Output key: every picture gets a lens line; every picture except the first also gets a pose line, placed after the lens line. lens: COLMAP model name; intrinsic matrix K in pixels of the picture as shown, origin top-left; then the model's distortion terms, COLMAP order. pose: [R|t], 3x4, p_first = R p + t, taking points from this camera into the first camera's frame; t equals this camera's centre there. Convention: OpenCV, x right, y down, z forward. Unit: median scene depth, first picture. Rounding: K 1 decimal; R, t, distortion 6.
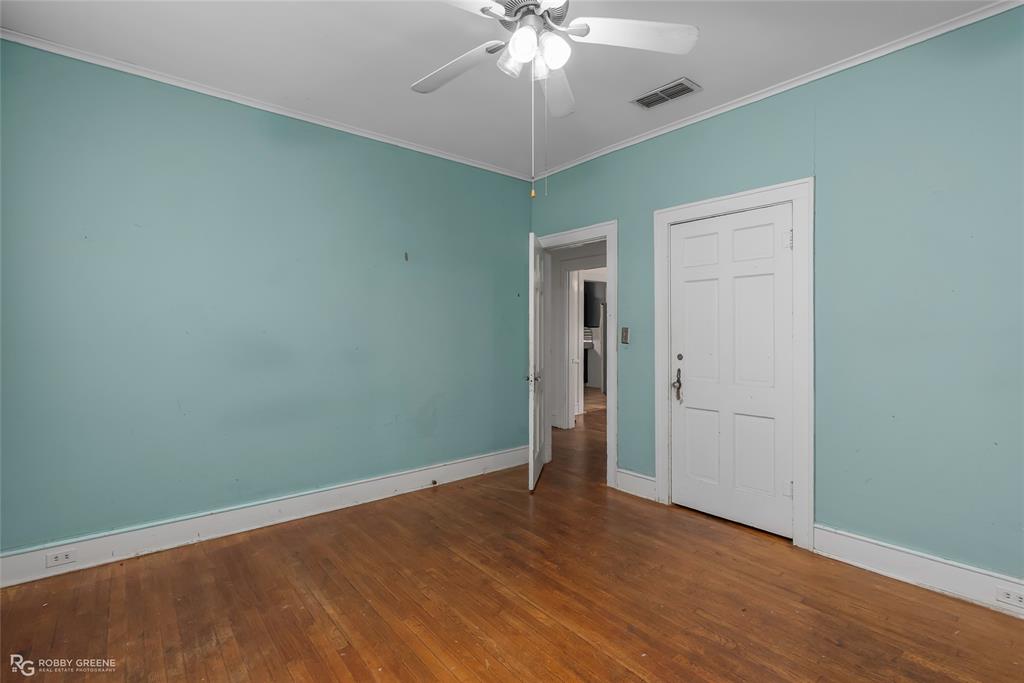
lens RADIAL K [[469.3, 0, 519.4], [0, 469.3, 334.2], [0, 0, 1]] dist [-0.000698, 0.000136]
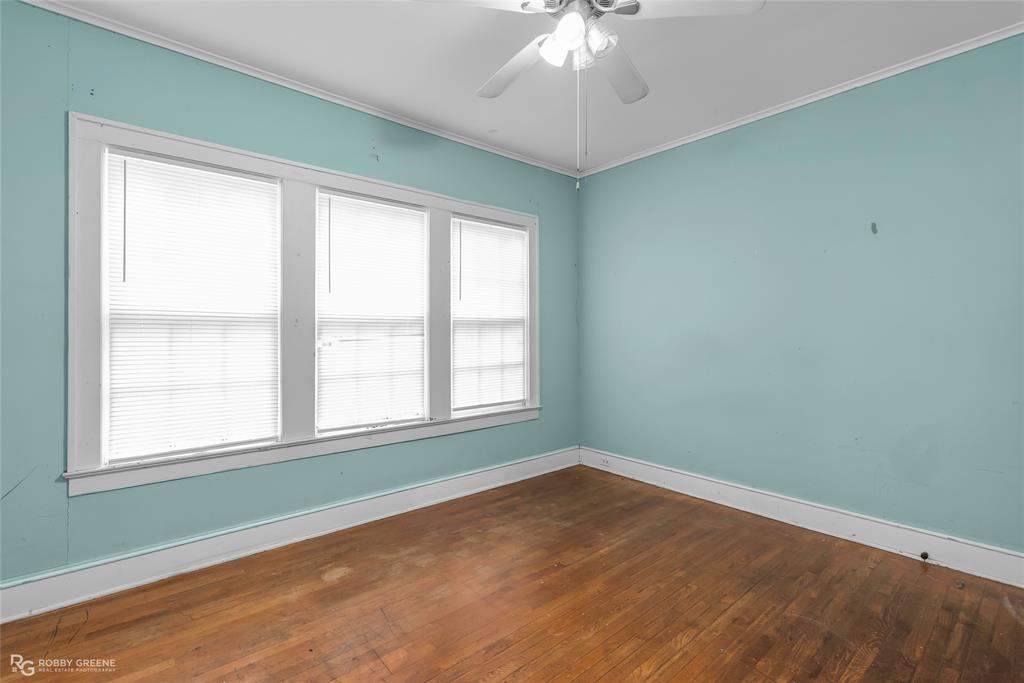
lens RADIAL K [[469.3, 0, 519.4], [0, 469.3, 334.2], [0, 0, 1]] dist [-0.000698, 0.000136]
pose [[0.019147, 0.004058, -0.999808, 0.730504], [-0.002213, 0.999989, 0.004017, -0.000045], [0.999814, 0.002136, 0.019156, 0.636880]]
